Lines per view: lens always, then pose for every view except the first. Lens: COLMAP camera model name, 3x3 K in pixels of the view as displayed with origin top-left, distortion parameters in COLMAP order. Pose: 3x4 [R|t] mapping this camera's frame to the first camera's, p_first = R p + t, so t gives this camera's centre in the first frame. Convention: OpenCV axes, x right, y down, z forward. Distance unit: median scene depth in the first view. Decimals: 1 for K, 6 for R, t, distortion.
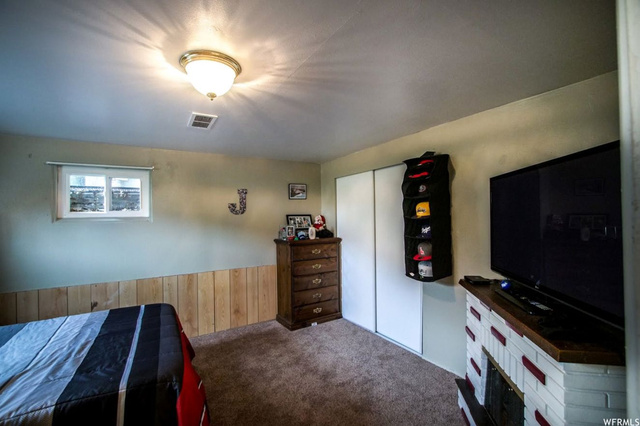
lens RADIAL K [[285.6, 0, 320.0], [0, 285.6, 213.0], [0, 0, 1]] dist [-0.001769, 0.000995]
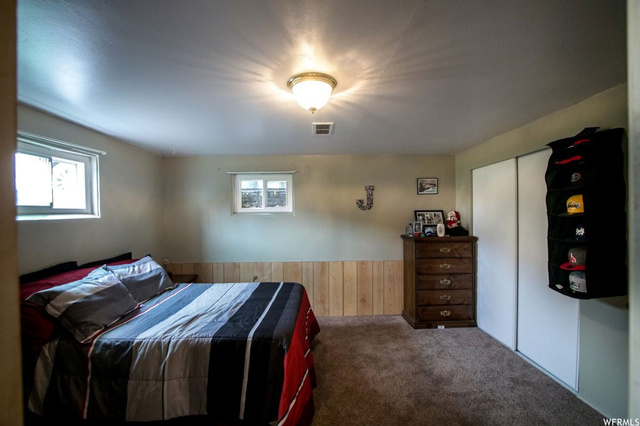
lens RADIAL K [[285.6, 0, 320.0], [0, 285.6, 213.0], [0, 0, 1]] dist [-0.001769, 0.000995]
pose [[0.872164, 0.007784, -0.489152, 0.118265], [0.000563, 0.999857, 0.016916, -0.002508], [0.489214, -0.015029, 0.872034, -0.008565]]
